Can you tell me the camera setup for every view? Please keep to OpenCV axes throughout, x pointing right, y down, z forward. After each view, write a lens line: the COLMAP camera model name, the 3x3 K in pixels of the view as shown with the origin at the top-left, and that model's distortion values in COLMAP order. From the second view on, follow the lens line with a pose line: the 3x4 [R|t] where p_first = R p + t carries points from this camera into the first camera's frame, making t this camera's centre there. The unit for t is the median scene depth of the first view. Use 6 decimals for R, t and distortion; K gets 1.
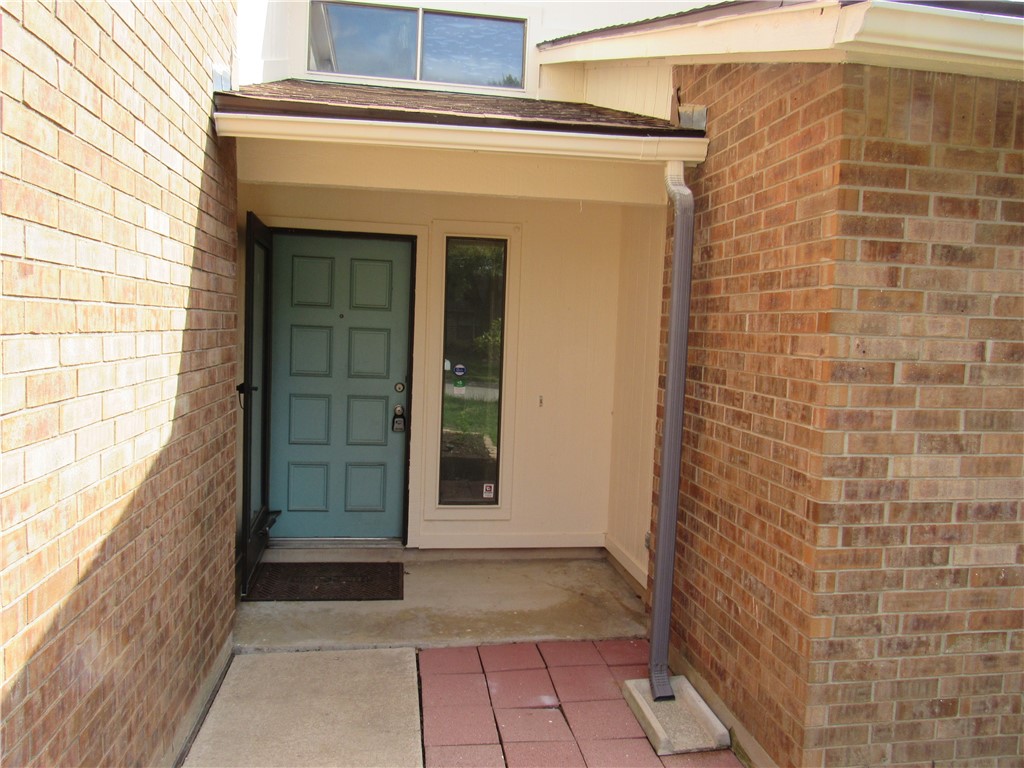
lens RADIAL K [[744.1, 0, 510.9], [0, 744.1, 377.9], [0, 0, 1]] dist [-0.056757, 0.018269]
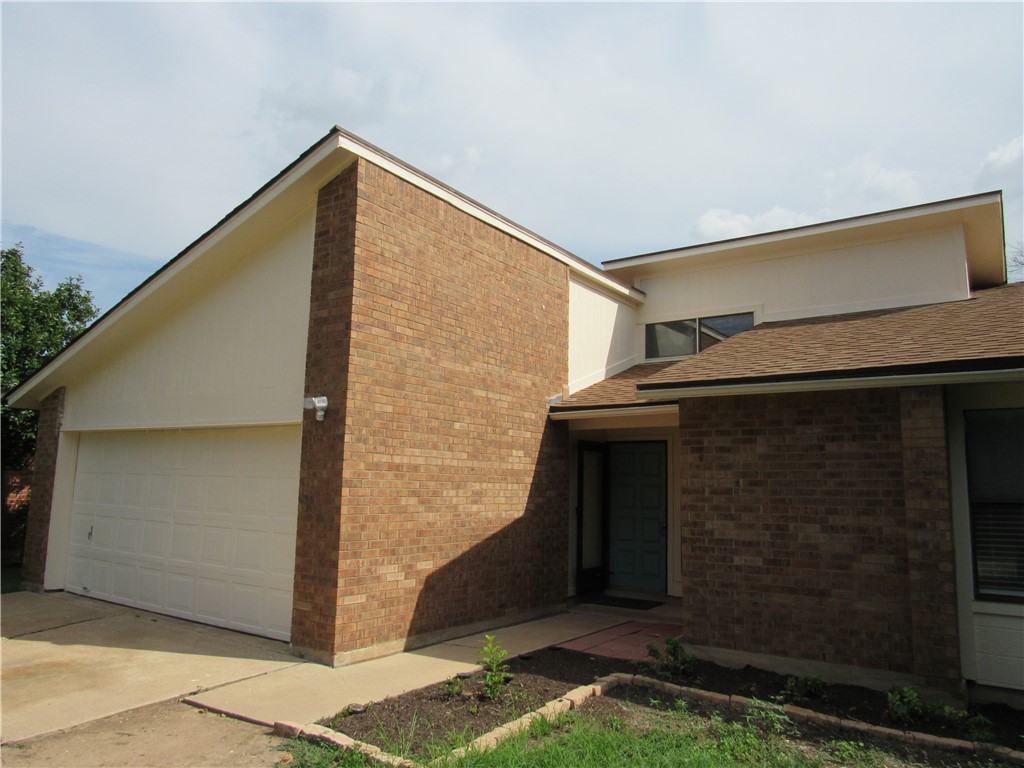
lens RADIAL K [[744.1, 0, 511.5], [0, 744.1, 384.3], [0, 0, 1]] dist [-0.056757, 0.018269]
pose [[0.729753, -0.114445, -0.674064, 1.950388], [-0.043037, 0.976247, -0.212343, 0.230104], [0.682355, 0.183968, 0.707494, -1.638061]]
